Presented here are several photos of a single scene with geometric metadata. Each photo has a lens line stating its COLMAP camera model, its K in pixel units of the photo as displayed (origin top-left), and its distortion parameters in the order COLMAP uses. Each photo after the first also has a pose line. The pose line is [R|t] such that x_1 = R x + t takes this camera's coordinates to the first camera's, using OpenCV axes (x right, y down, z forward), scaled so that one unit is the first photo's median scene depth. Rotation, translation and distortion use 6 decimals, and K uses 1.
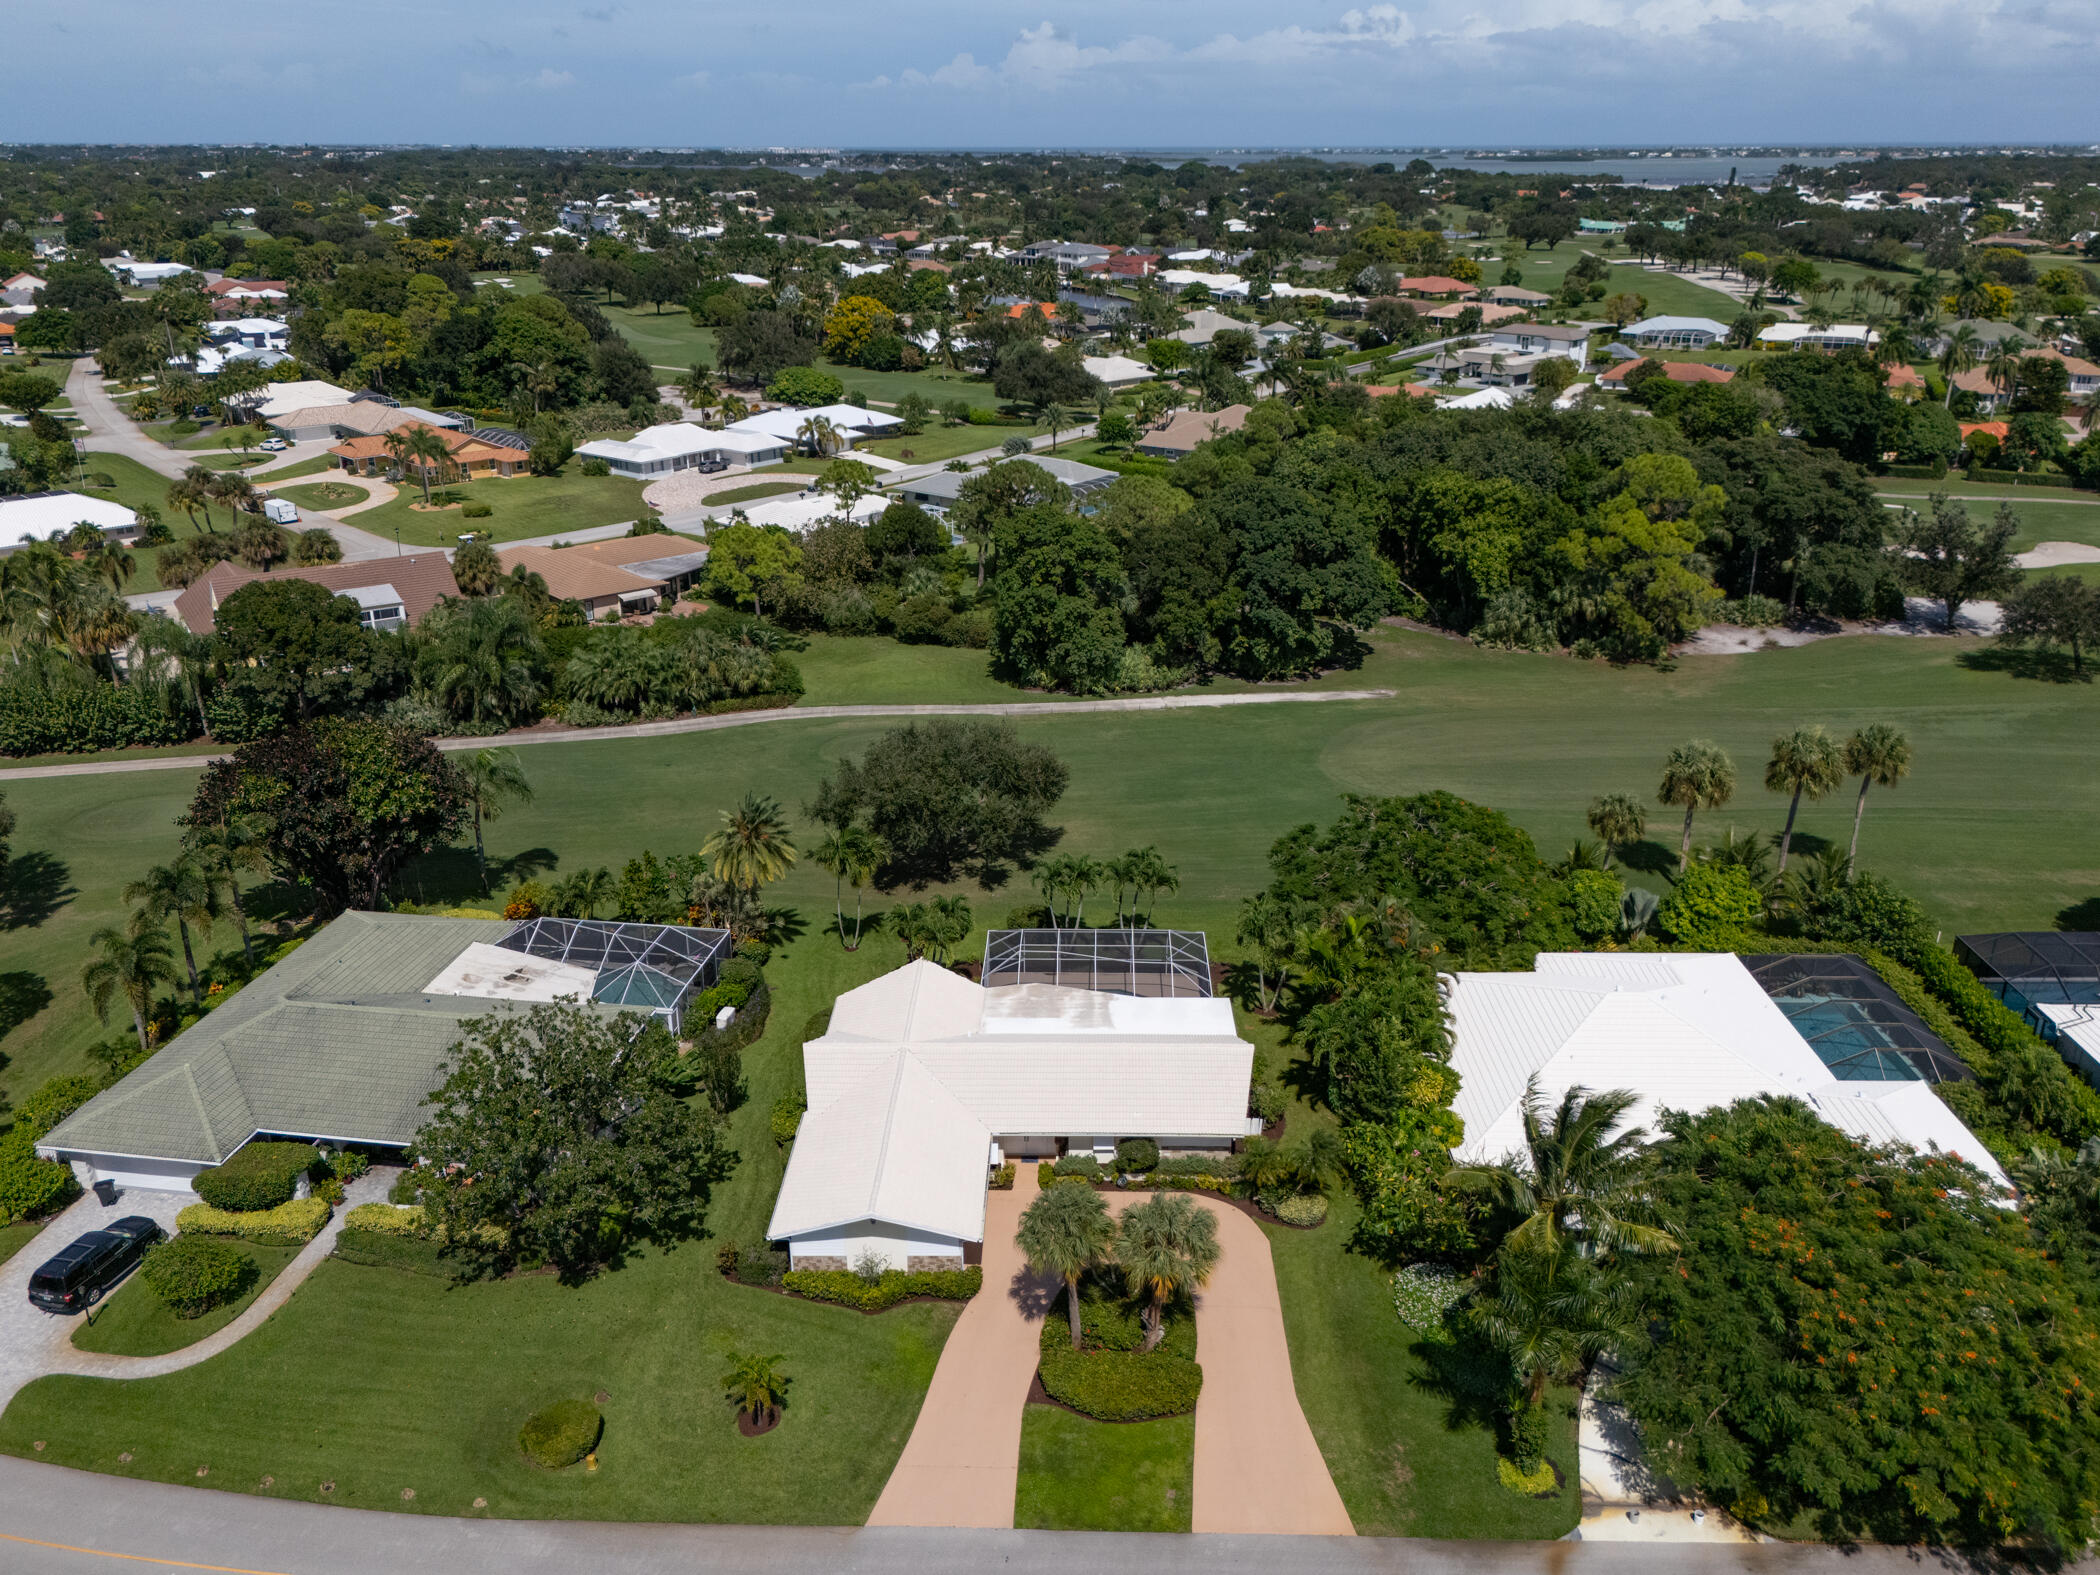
lens RADIAL K [[1461.1, 0, 1061.4], [0, 1461.1, 783.2], [0, 0, 1]] dist [0.065339, -0.055799]
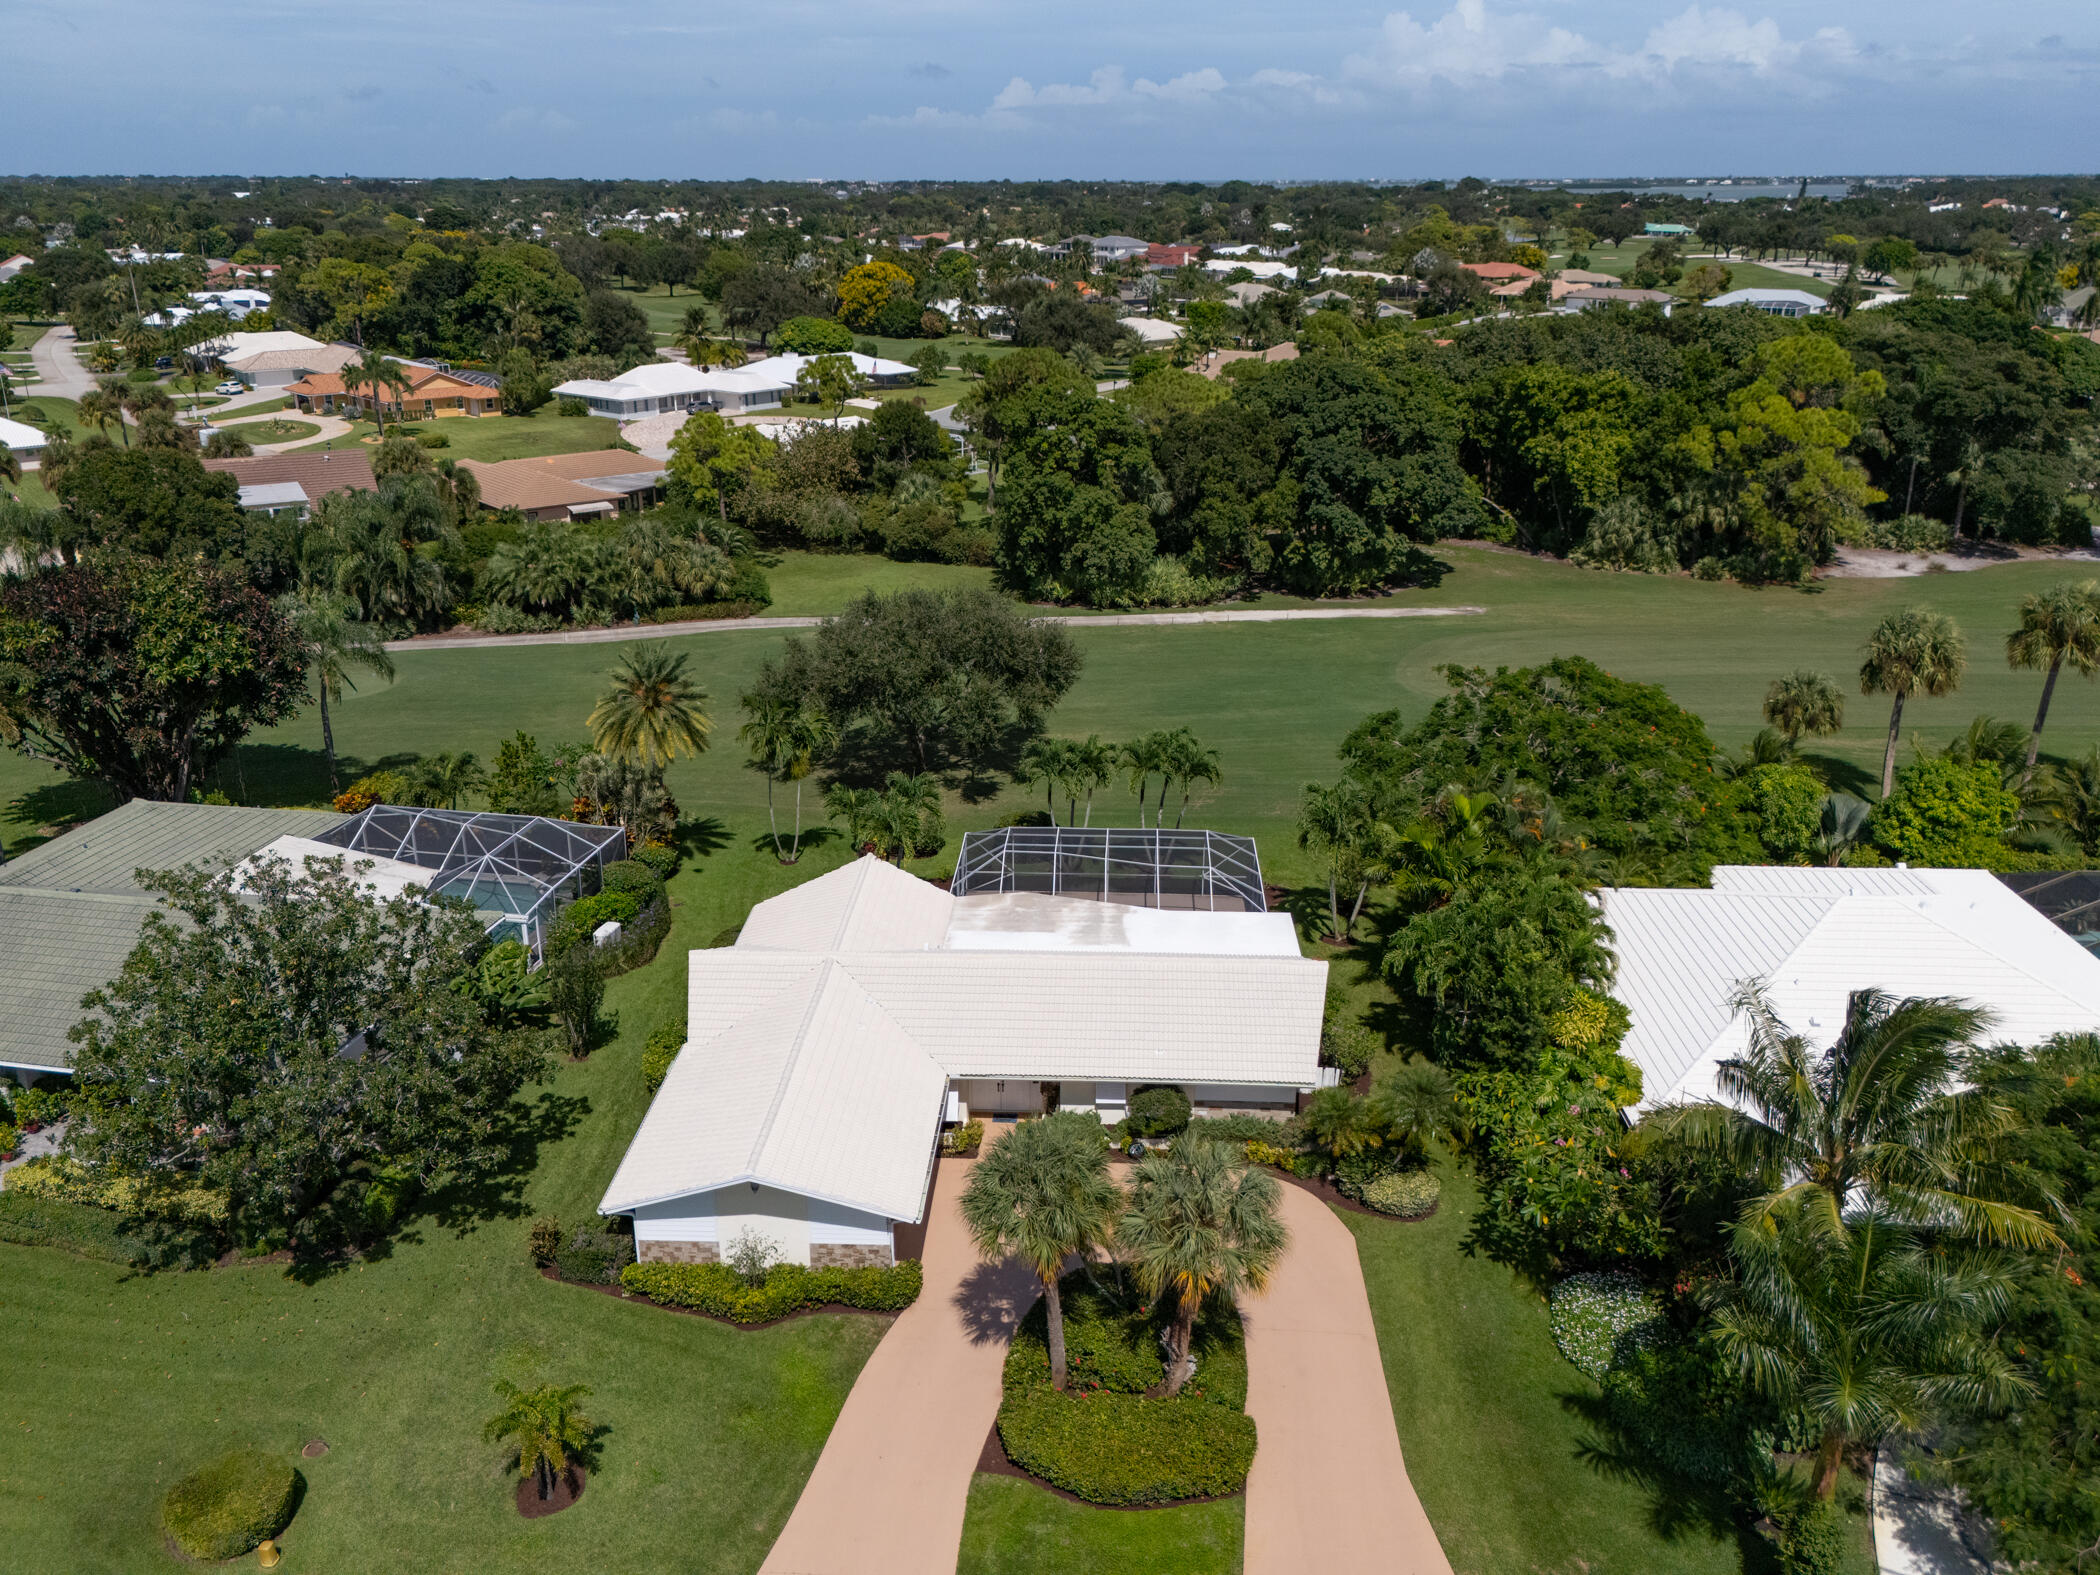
lens RADIAL K [[1476.2, 0, 1050.0], [0, 1476.2, 787.5], [0, 0, 1]] dist [0.061591, -0.043041]
pose [[0.999449, 0.011206, -0.031236, 0.015657], [-0.012157, 0.999464, -0.030409, 0.092997], [0.030879, 0.030772, 0.999049, 0.225304]]
